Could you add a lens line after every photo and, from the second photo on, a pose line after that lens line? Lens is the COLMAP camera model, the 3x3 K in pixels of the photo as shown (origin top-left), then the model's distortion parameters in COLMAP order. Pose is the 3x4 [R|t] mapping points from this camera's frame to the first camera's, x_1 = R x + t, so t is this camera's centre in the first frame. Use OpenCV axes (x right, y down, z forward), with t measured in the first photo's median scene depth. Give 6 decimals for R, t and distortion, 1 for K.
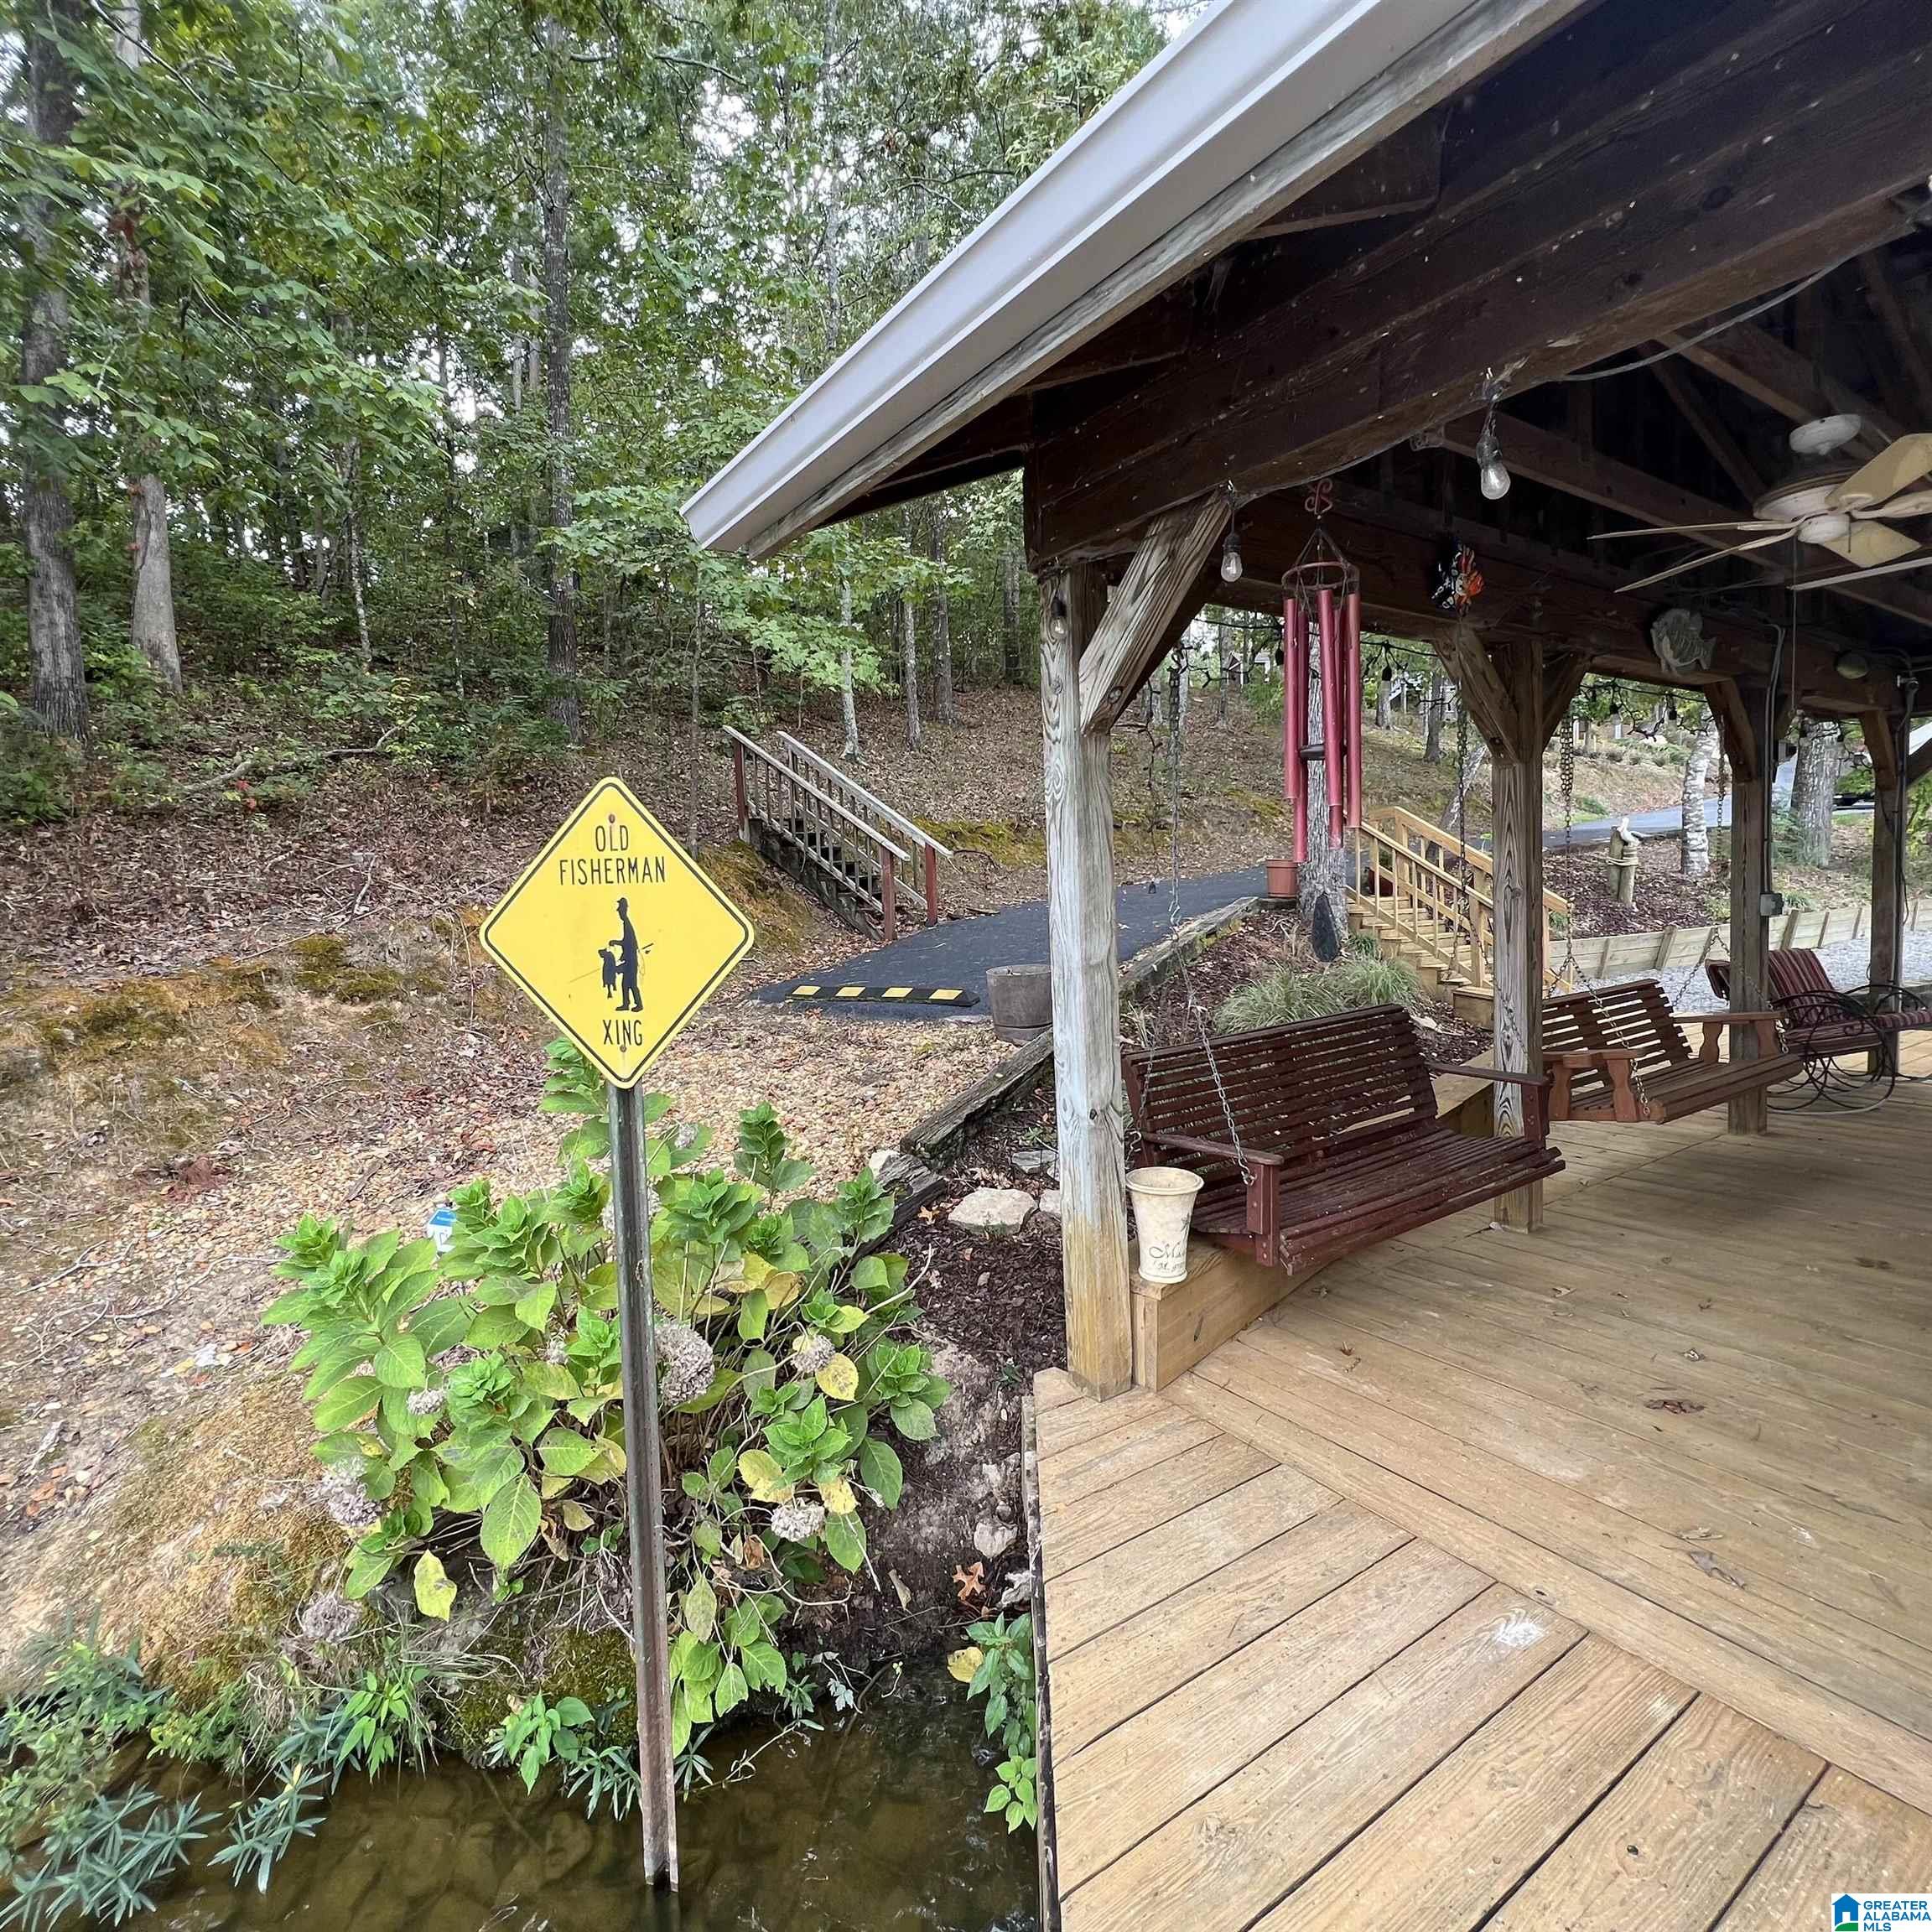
lens RADIAL K [[1028.7, 0, 960.6], [0, 1028.7, 958.2], [0, 0, 1]] dist [-0.003100, -0.001365]
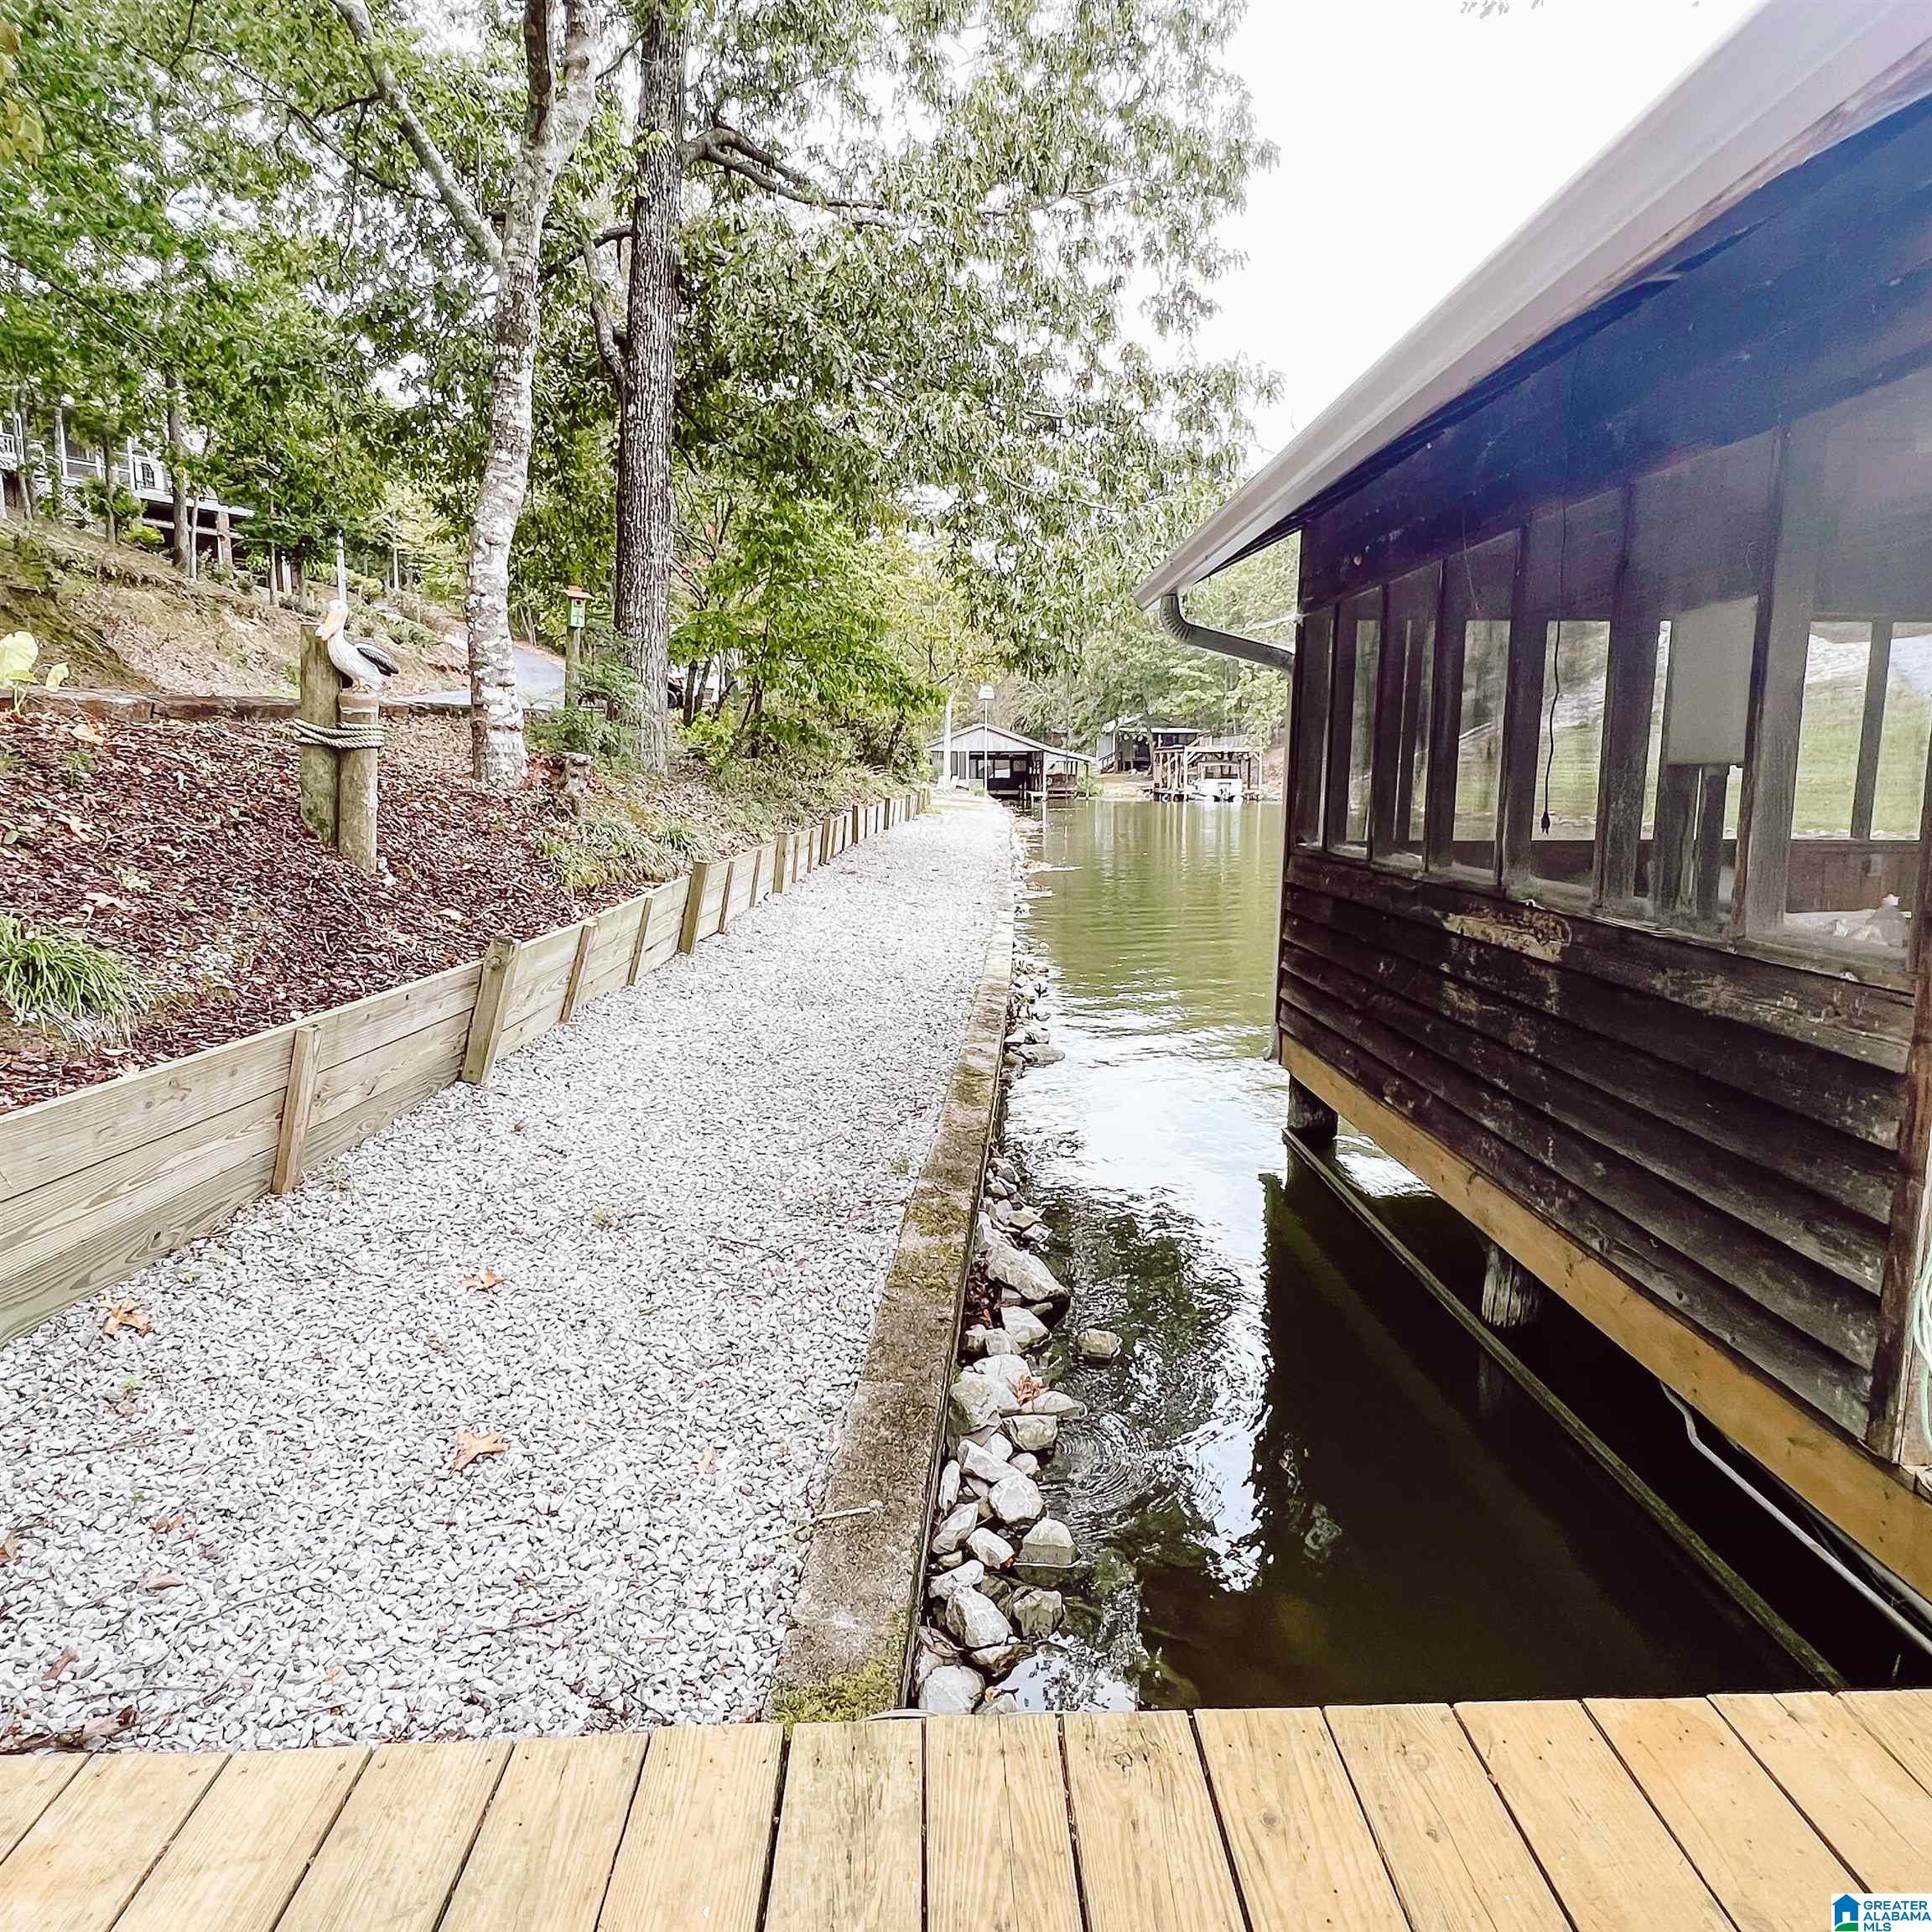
lens RADIAL K [[1241.7, 0, 962.9], [0, 1241.7, 962.3], [0, 0, 1]] dist [-0.003910, -0.000840]
pose [[0.526782, -0.094476, 0.844733, 1.004009], [0.043192, 0.995495, 0.084403, -0.114604], [-0.848902, -0.007976, 0.528490, 1.529738]]
